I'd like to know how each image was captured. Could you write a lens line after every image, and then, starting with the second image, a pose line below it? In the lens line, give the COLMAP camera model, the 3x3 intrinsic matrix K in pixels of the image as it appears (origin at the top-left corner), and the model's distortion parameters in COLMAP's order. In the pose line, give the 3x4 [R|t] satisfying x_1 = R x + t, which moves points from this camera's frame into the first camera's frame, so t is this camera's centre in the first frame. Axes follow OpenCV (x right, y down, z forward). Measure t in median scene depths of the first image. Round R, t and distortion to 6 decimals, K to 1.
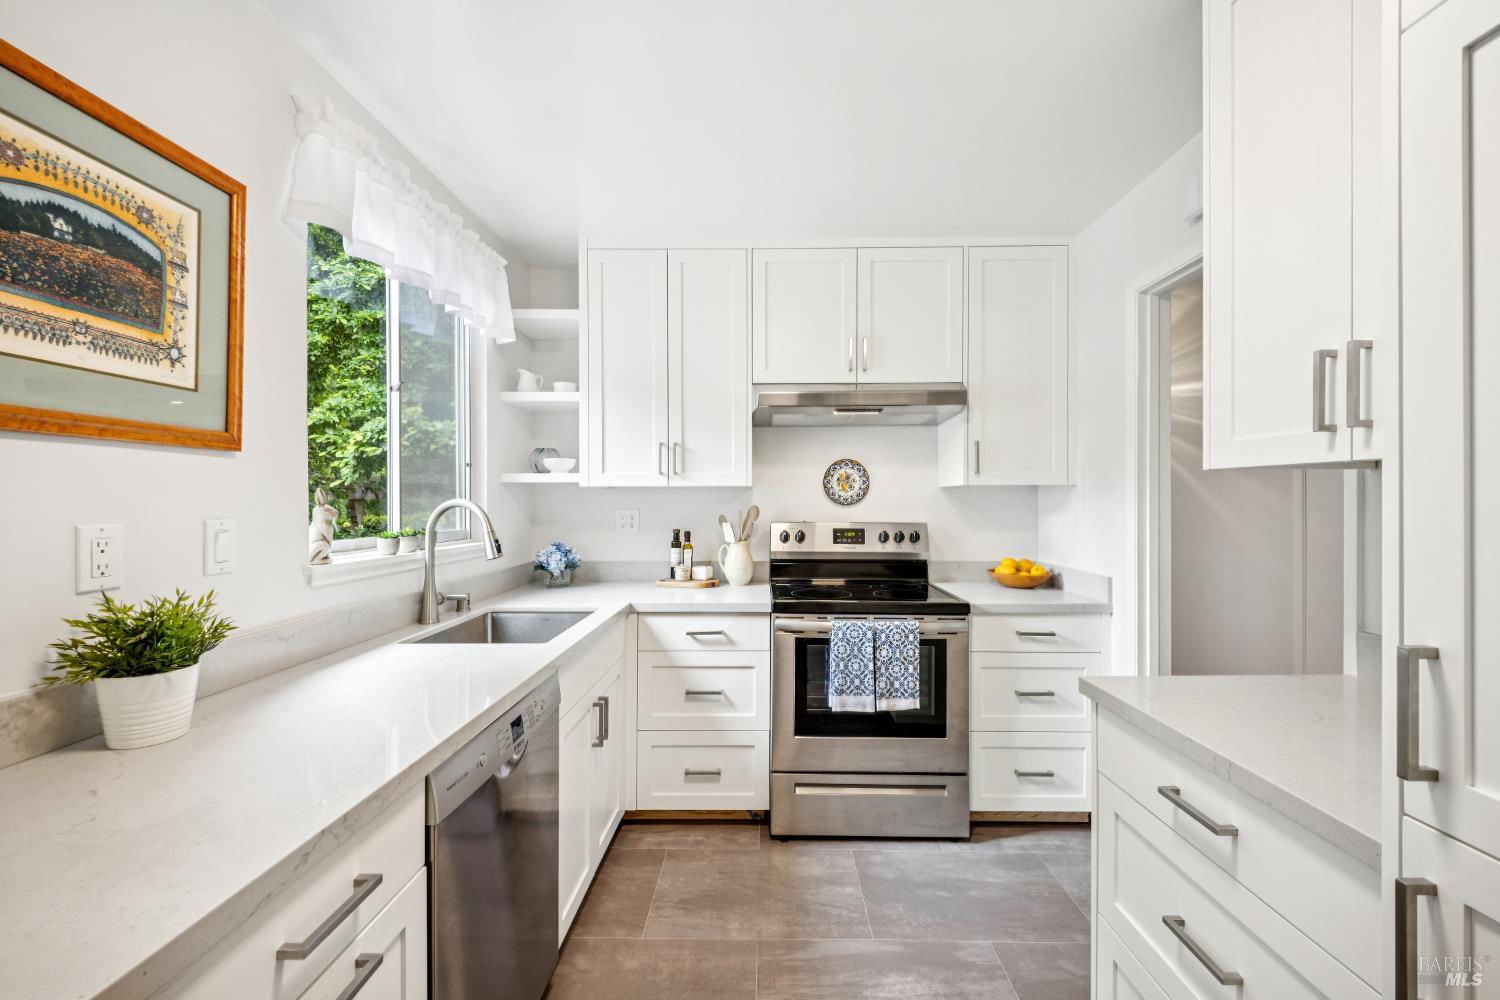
lens RADIAL K [[588.3, 0, 759.4], [0, 588.3, 499.1], [0, 0, 1]] dist [0.019194, -0.007409]
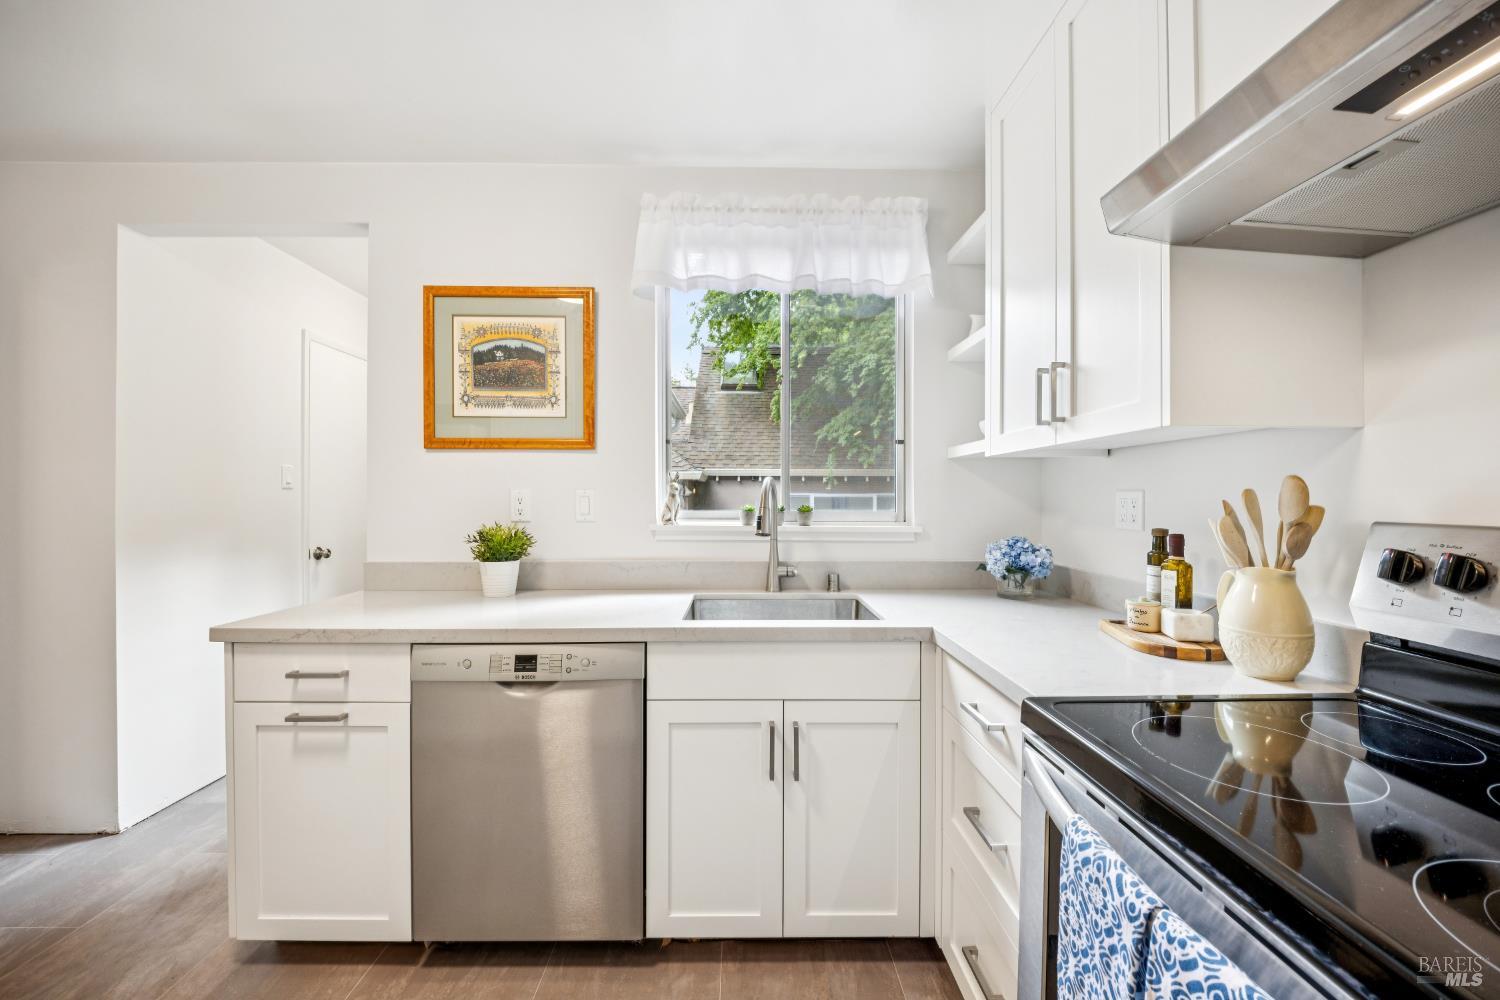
lens RADIAL K [[577.3, 0, 769.2], [0, 577.3, 503.0], [0, 0, 1]] dist [-0.021352, -0.000195]
pose [[0.046384, -0.000100, -0.998924, 0.414859], [-0.001622, 0.999999, -0.000176, 0.037380], [0.998922, 0.001628, 0.046384, 0.792646]]
